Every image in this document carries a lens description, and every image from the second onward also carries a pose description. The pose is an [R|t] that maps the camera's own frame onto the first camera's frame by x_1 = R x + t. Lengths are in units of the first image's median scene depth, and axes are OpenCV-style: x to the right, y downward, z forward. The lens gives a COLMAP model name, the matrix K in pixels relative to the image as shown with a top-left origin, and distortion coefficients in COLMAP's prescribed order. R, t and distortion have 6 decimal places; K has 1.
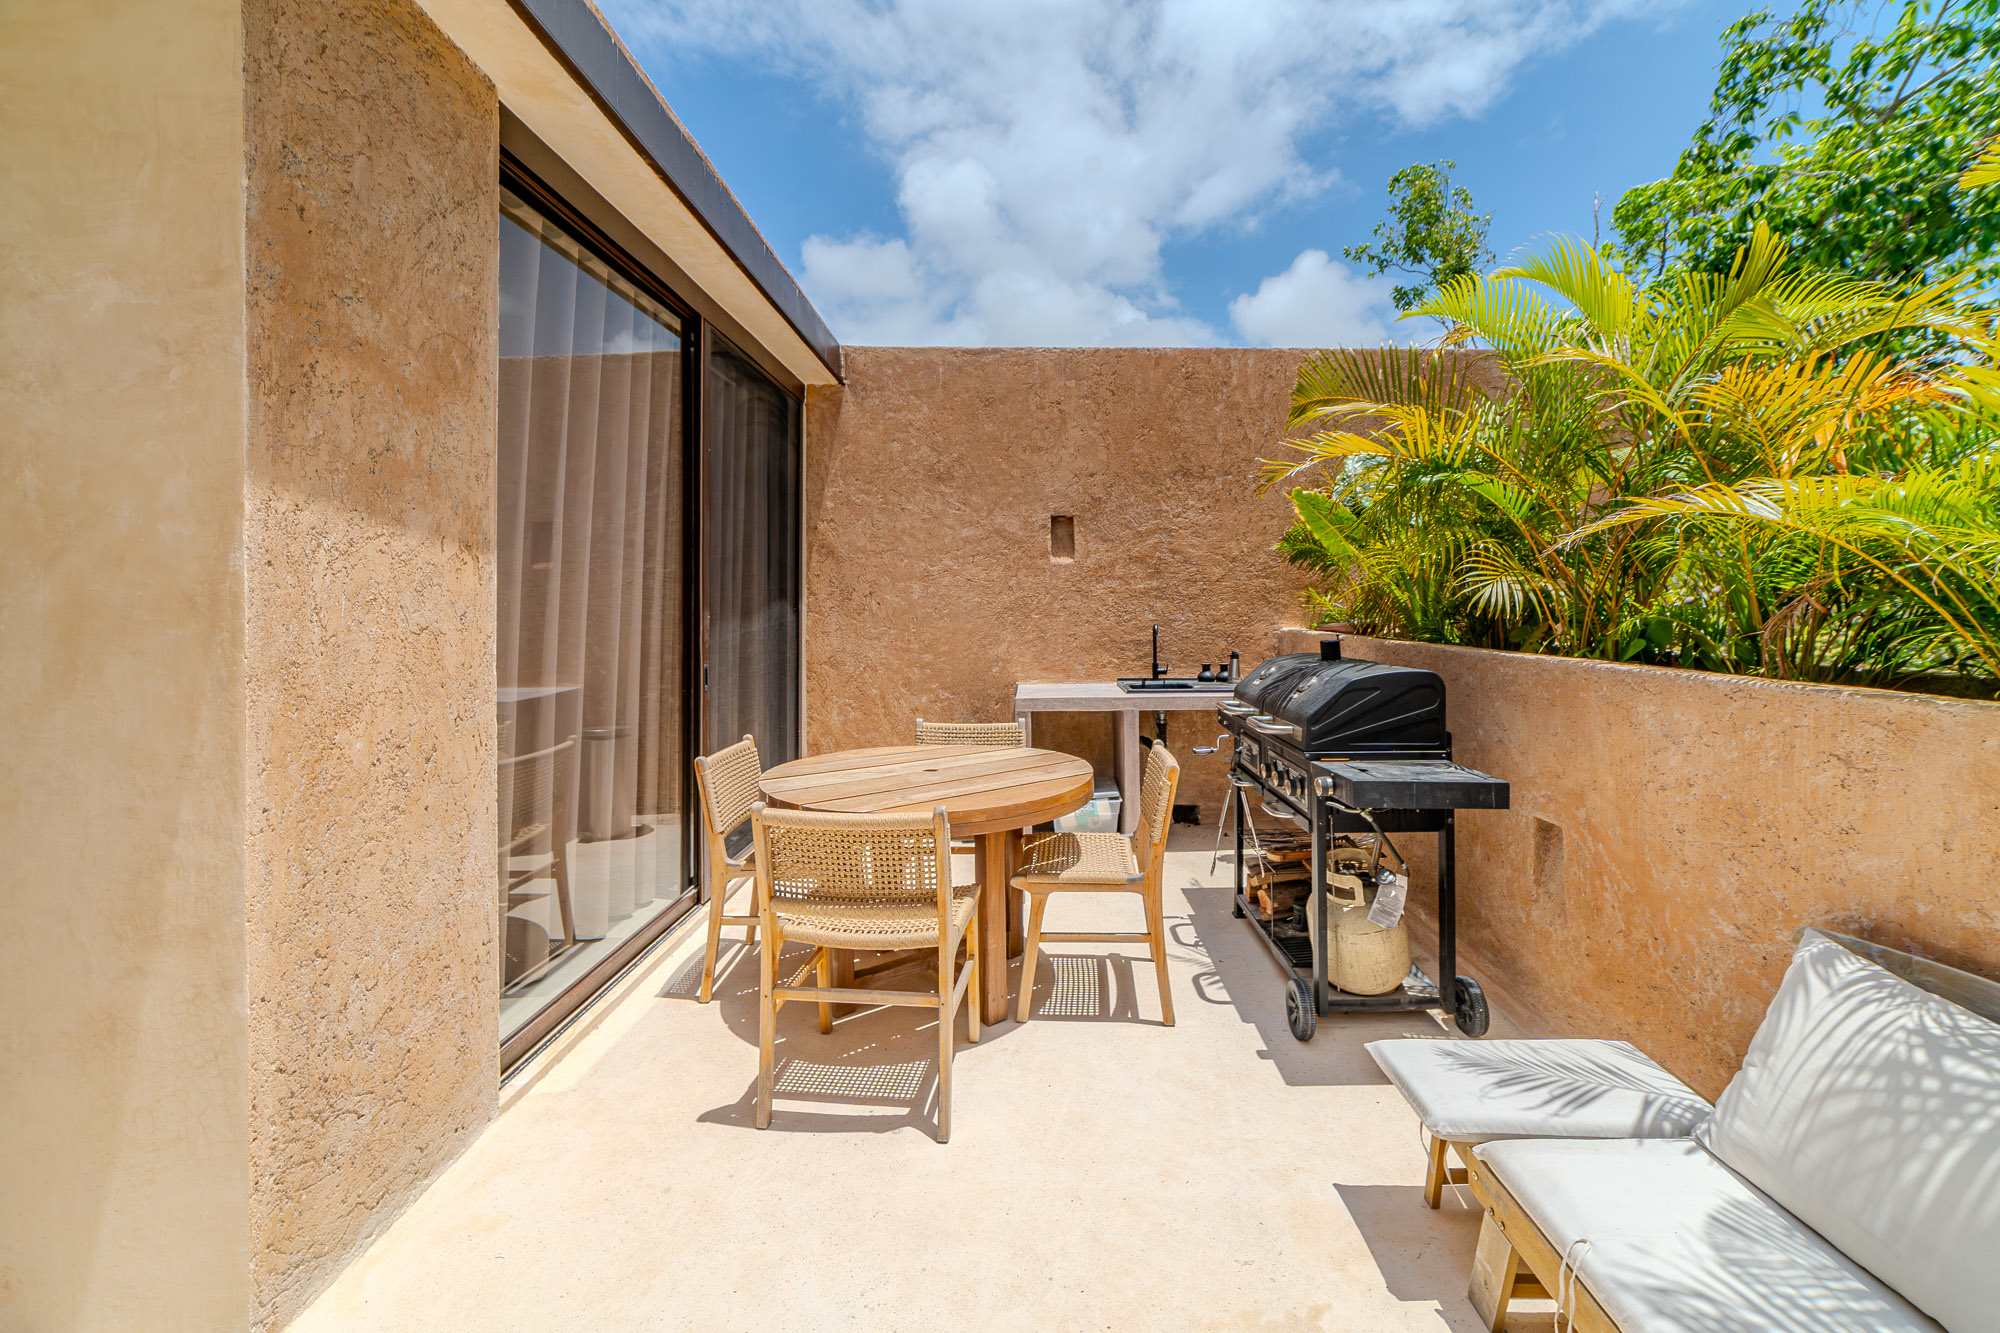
lens RADIAL K [[807.9, 0, 1033.9], [0, 807.9, 589.9], [0, 0, 1]] dist [-0.017794, 0.006000]
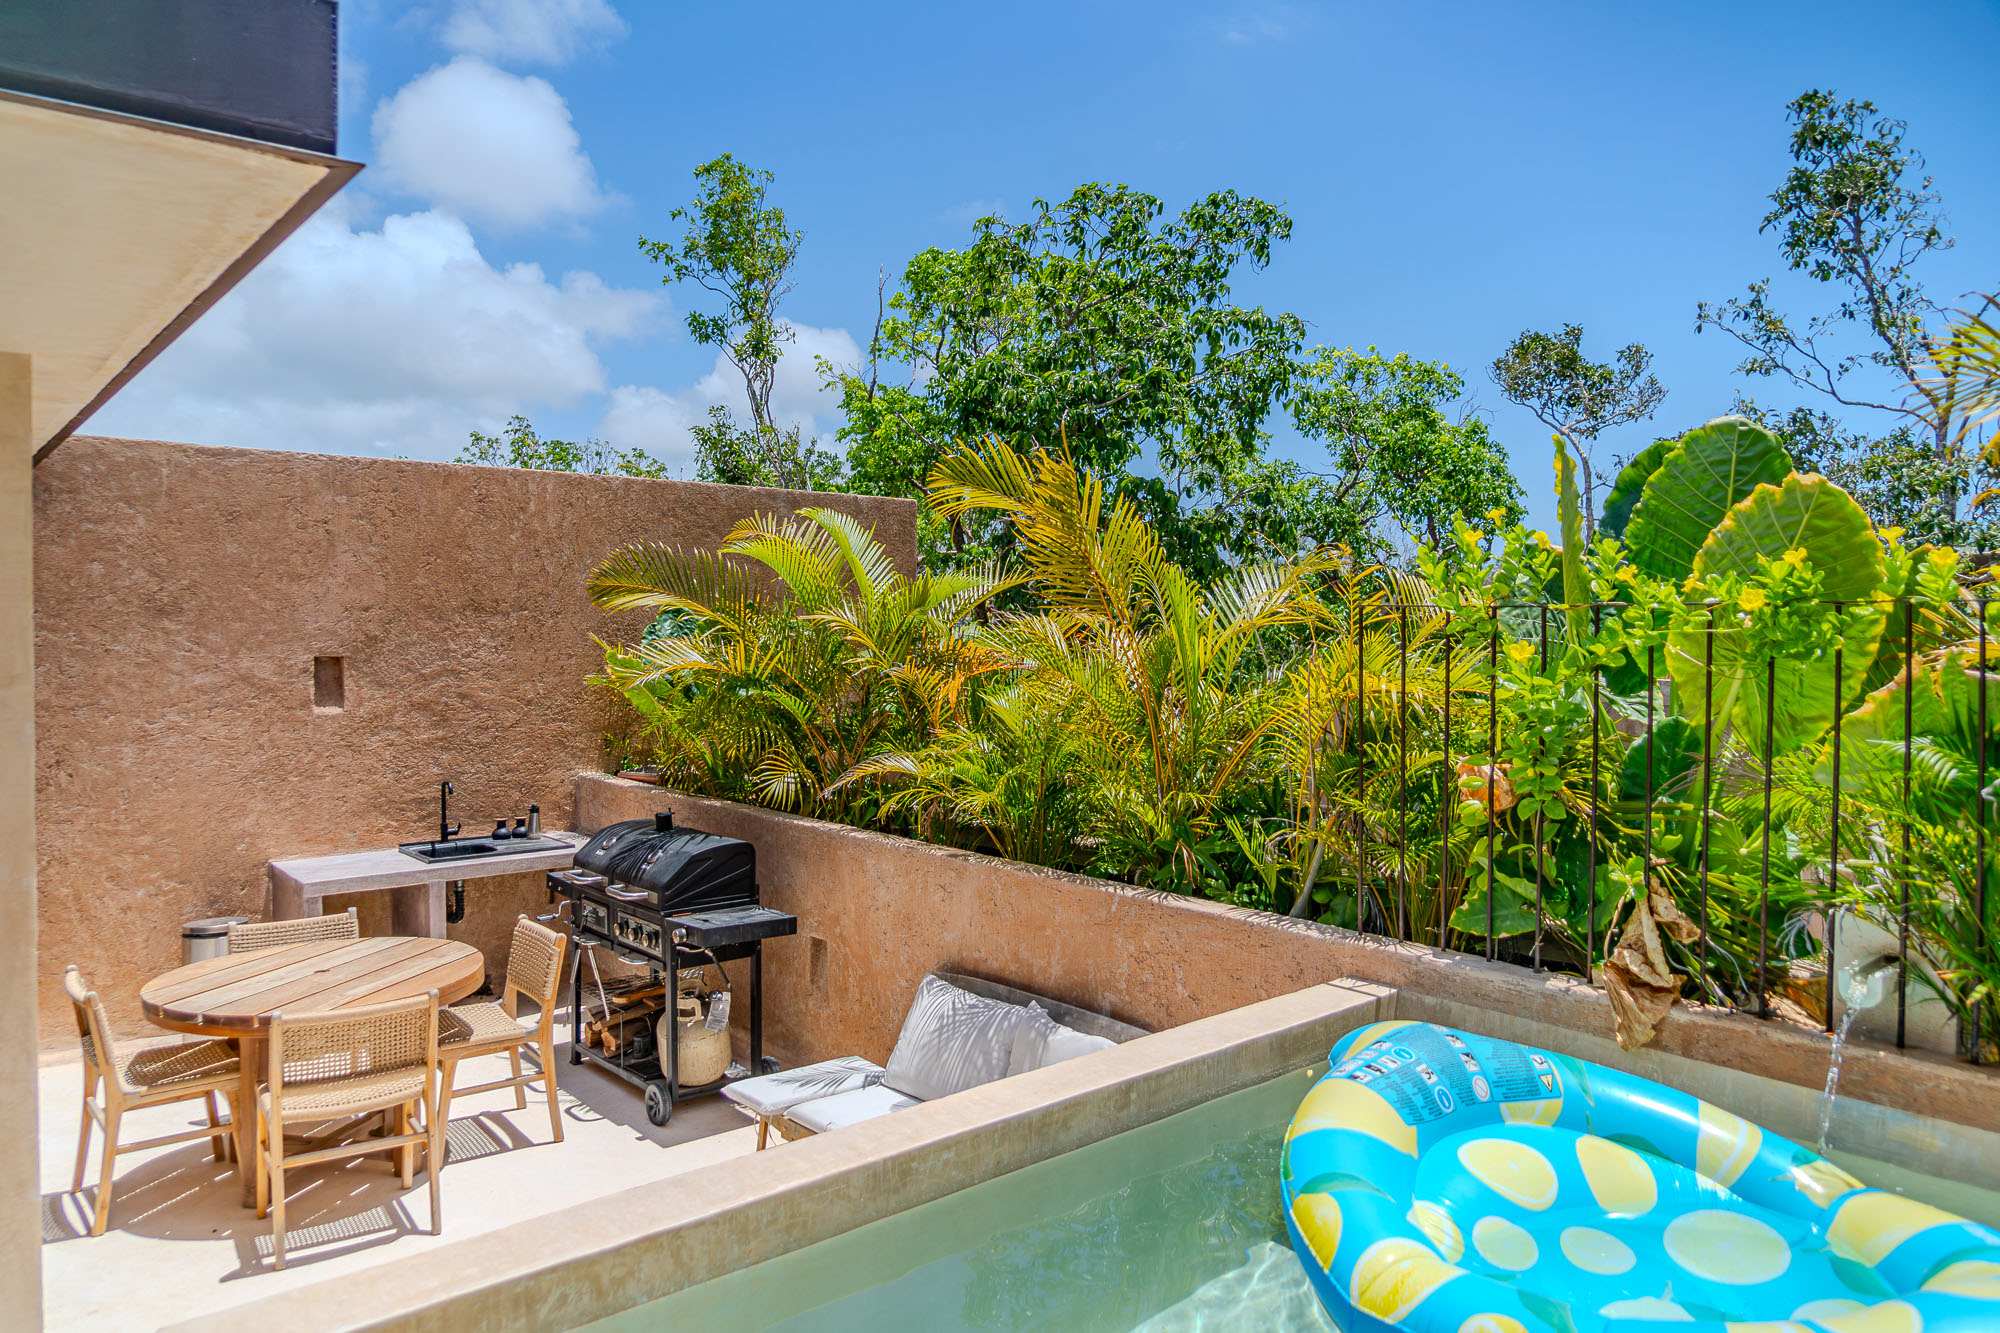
lens RADIAL K [[1358.4, 0, 1032.5], [0, 1358.4, 627.3], [0, 0, 1]] dist [-0.040932, 0.008808]
pose [[0.749990, 0.004933, 0.661431, -0.343129], [-0.017860, 0.999759, 0.012795, -0.154719], [-0.661208, -0.021410, 0.749897, -0.535506]]
